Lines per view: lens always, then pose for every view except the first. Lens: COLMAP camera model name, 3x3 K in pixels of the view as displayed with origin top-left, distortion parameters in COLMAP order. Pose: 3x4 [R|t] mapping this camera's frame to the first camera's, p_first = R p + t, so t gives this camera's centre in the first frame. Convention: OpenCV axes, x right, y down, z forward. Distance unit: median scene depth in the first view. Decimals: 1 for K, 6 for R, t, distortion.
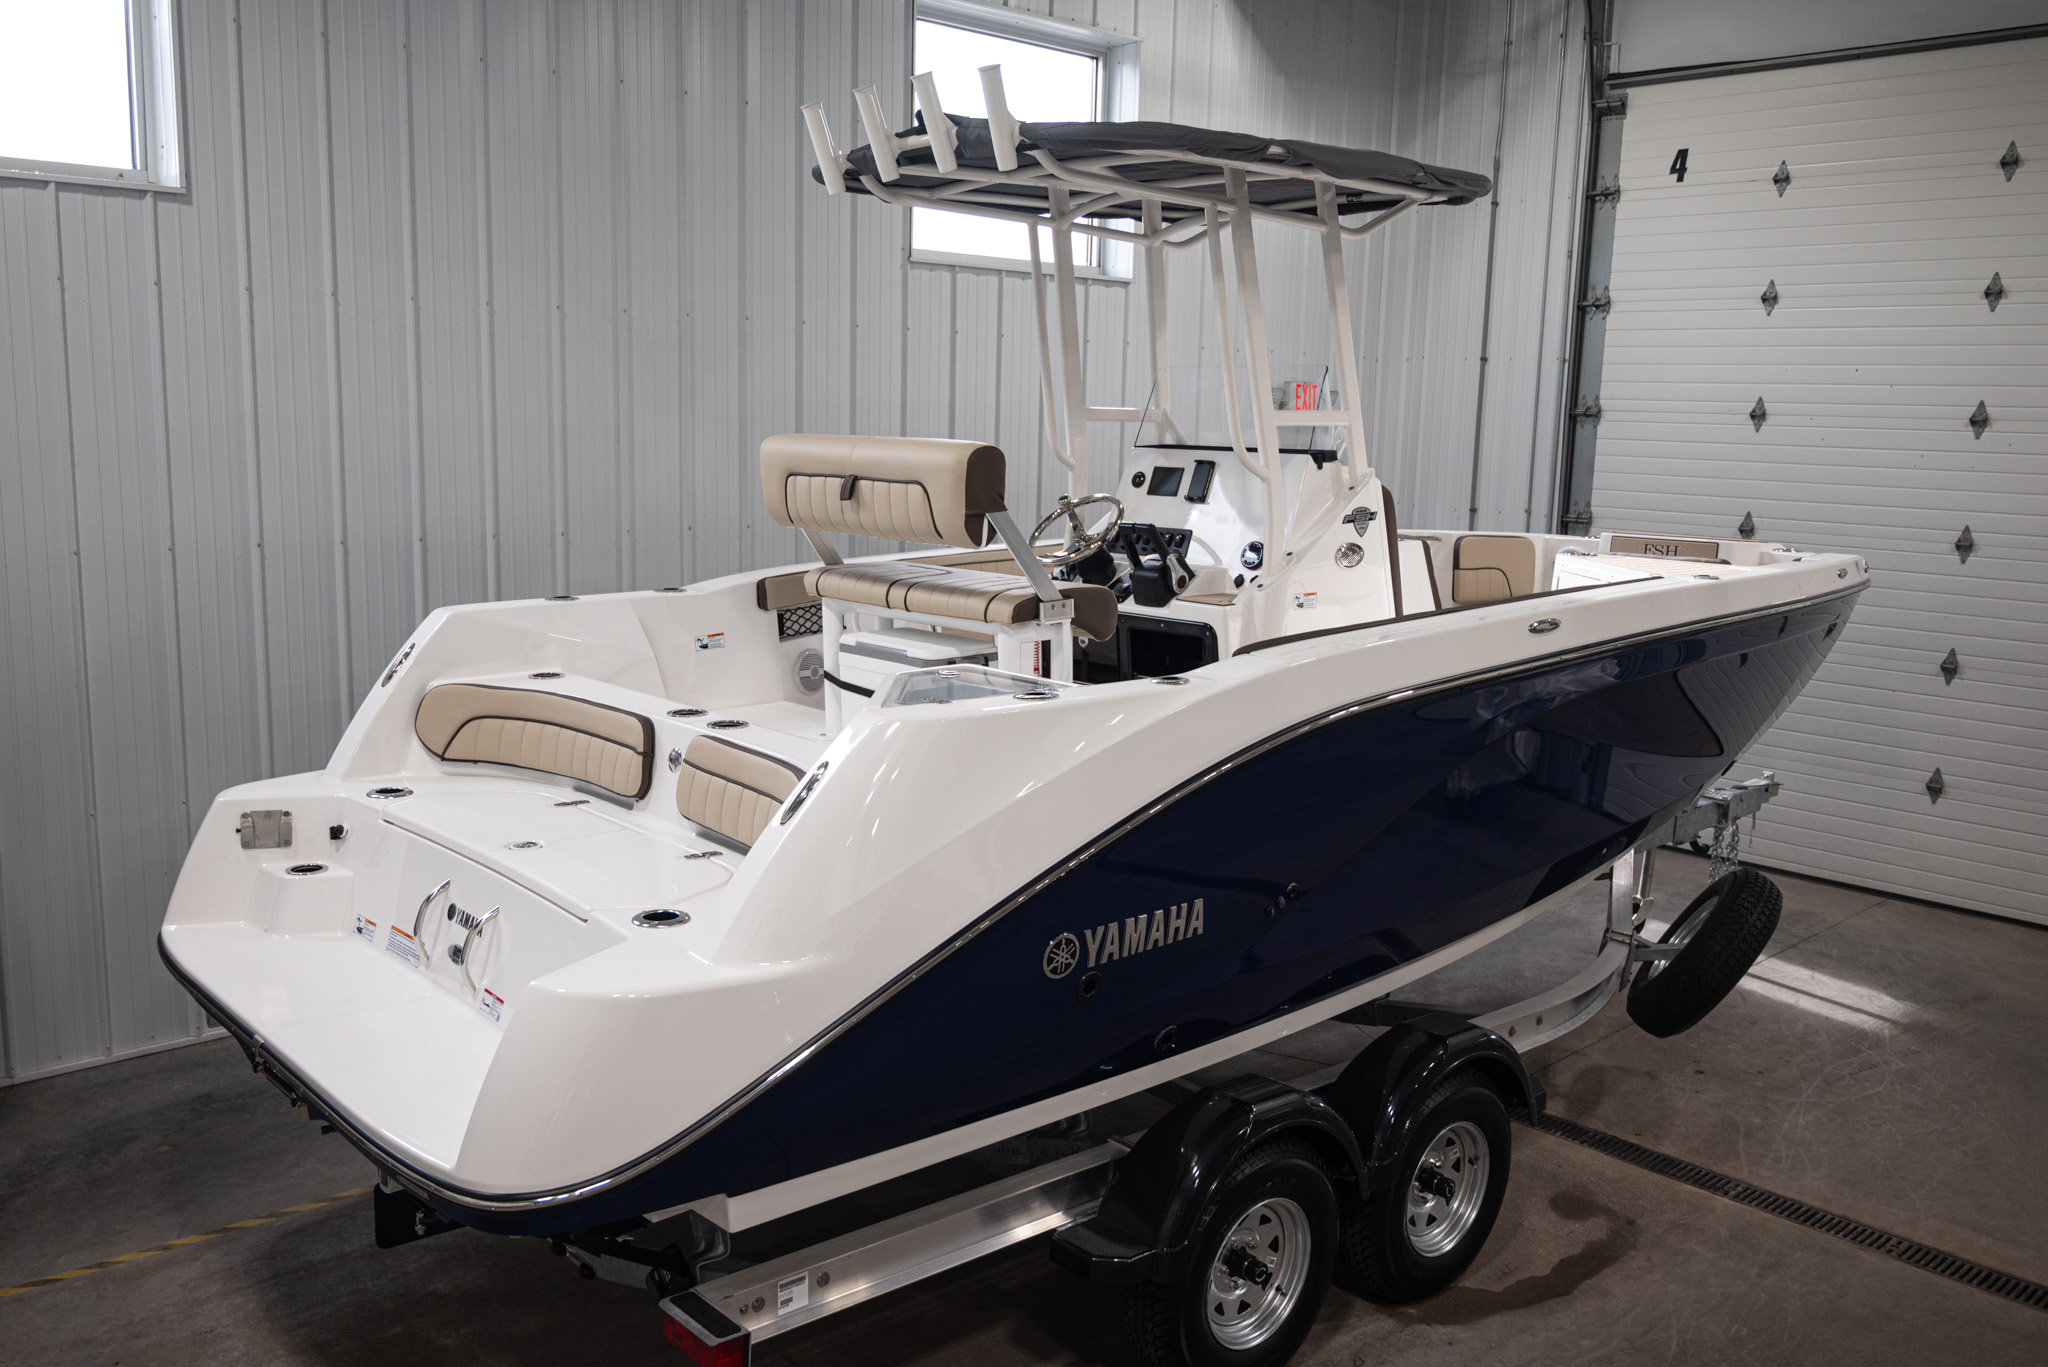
lens RADIAL K [[1731.5, 0, 1021.6], [0, 1731.5, 686.6], [0, 0, 1]] dist [-0.001035, 0.005451]
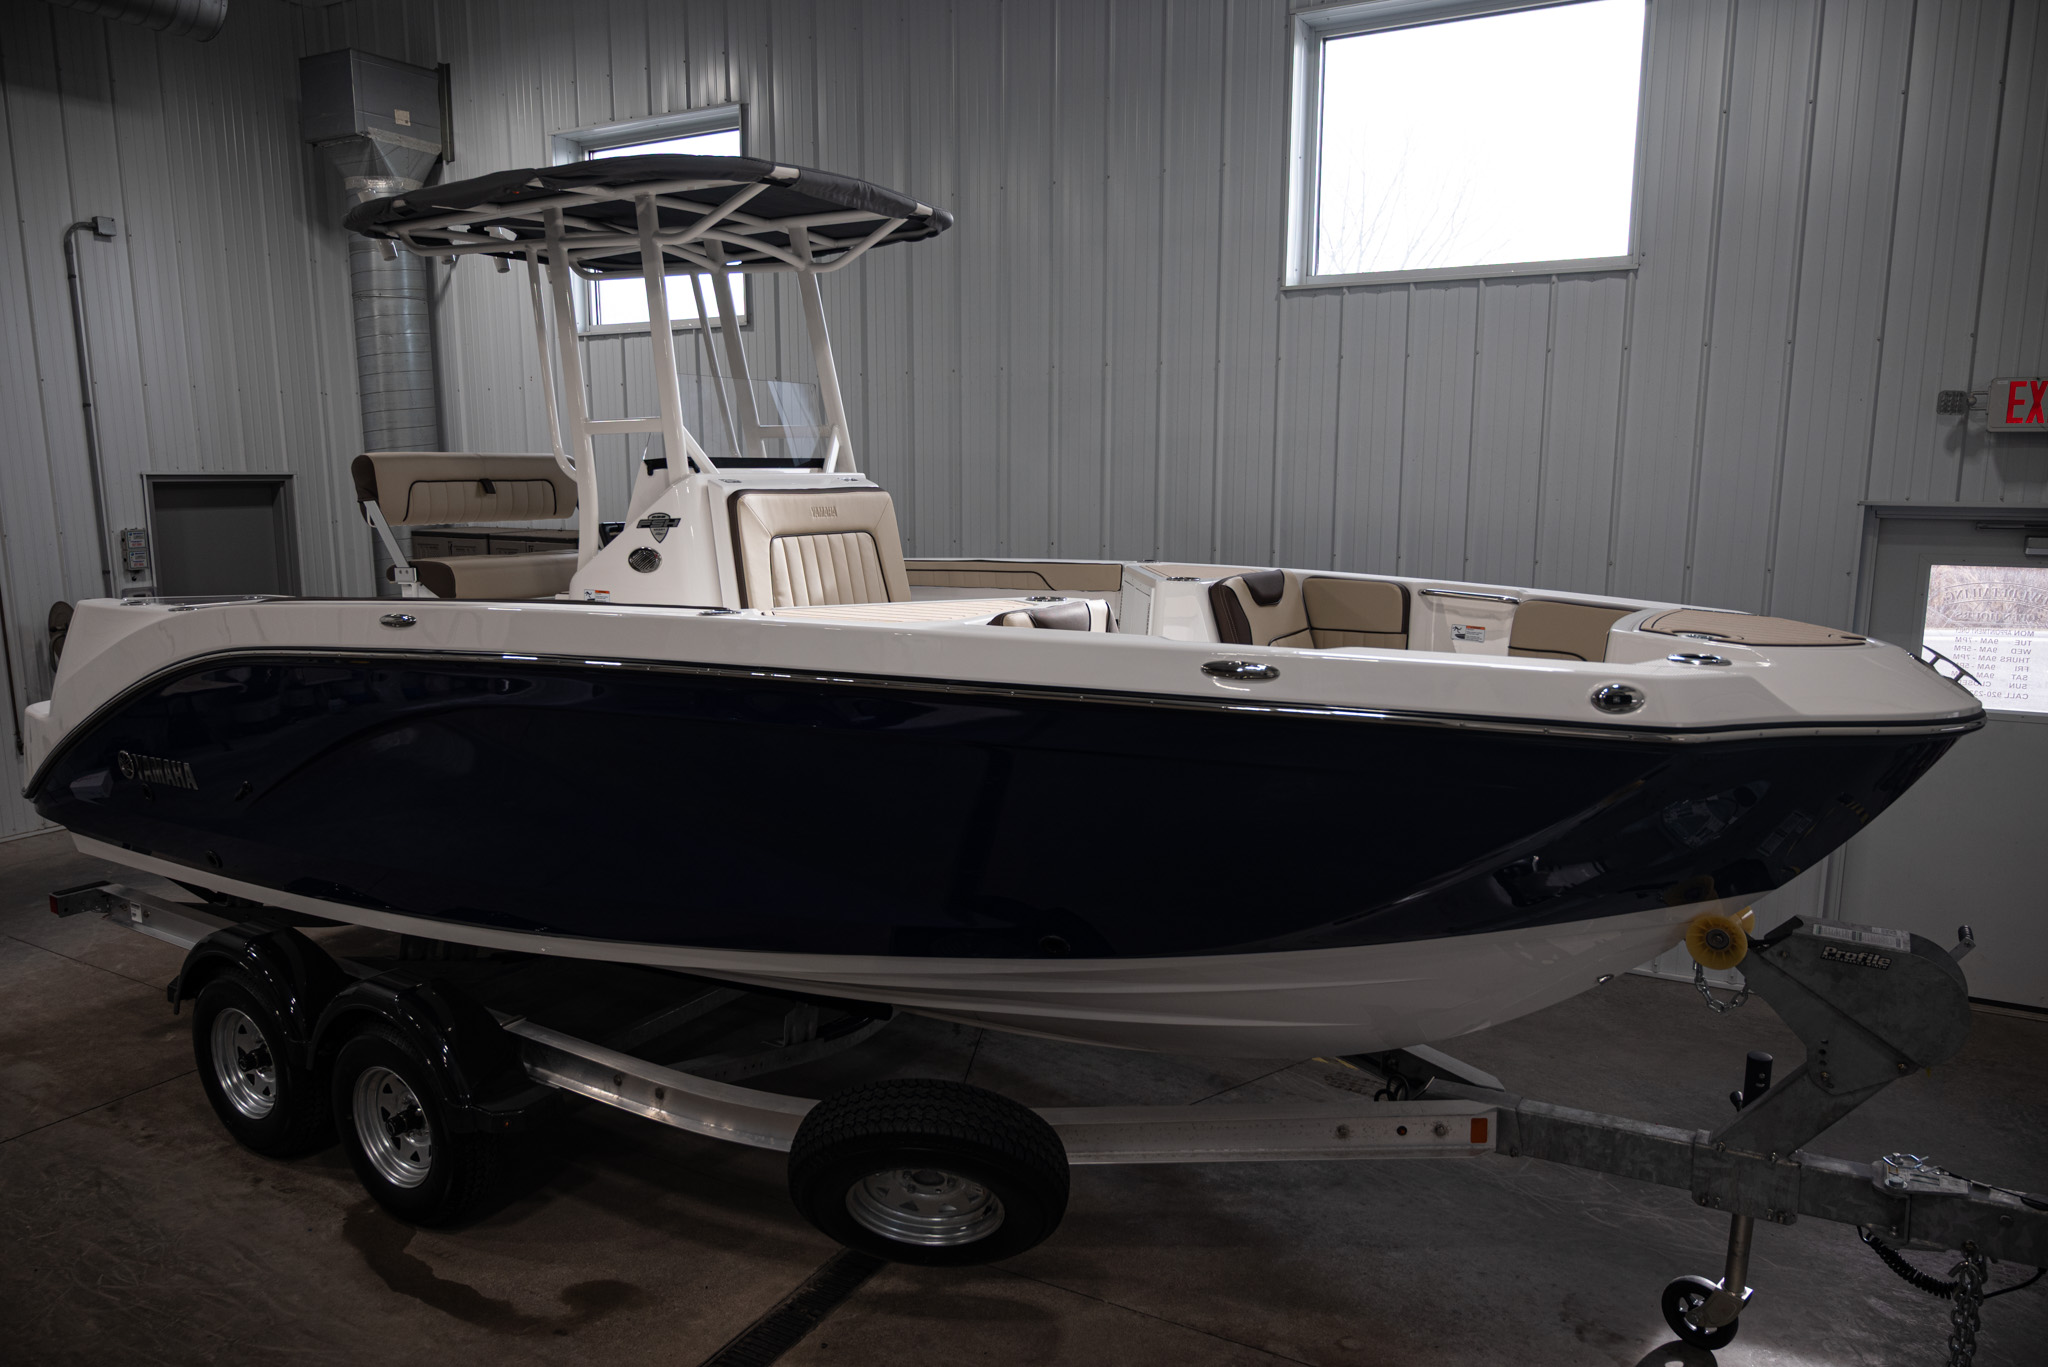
lens RADIAL K [[1399.5, 0, 1019.1], [0, 1399.5, 688.0], [0, 0, 1]] dist [-0.006096, -0.000059]
pose [[0.286125, 0.128480, -0.949539, 1.022982], [-0.144512, 0.985421, 0.089789, -0.104957], [0.947232, 0.111529, 0.300521, 0.950741]]
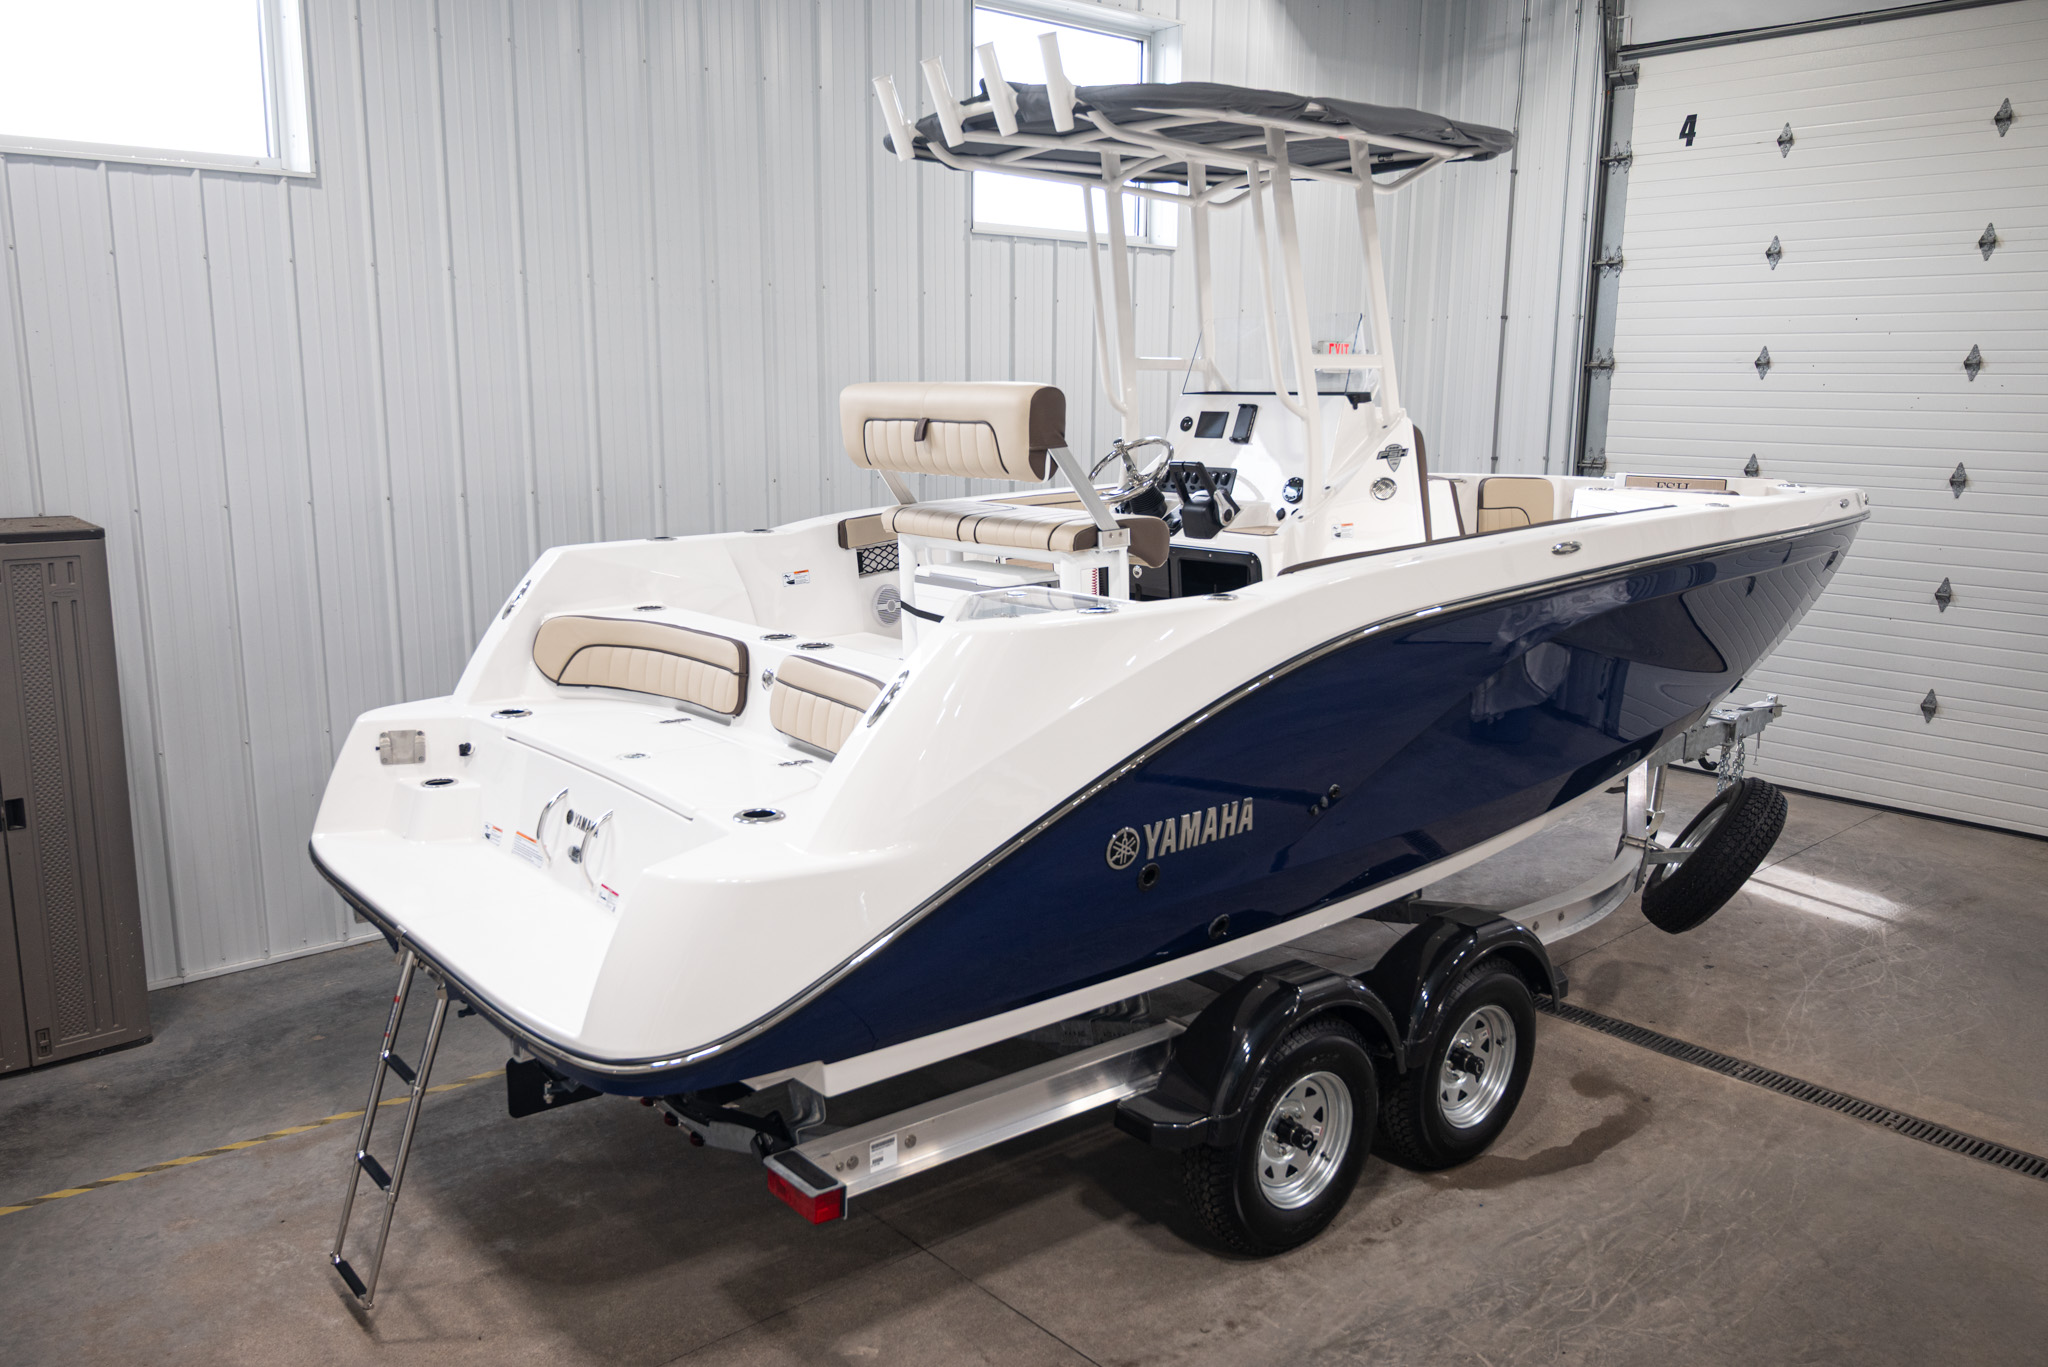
lens RADIAL K [[1582.3, 0, 1023.5], [0, 1582.3, 687.0], [0, 0, 1]] dist [-0.003920, 0.004851]
pose [[0.999415, -0.010675, -0.032494, -0.004463], [0.011624, 0.999507, 0.029168, 0.016285], [0.032167, -0.029529, 0.999046, 0.001415]]
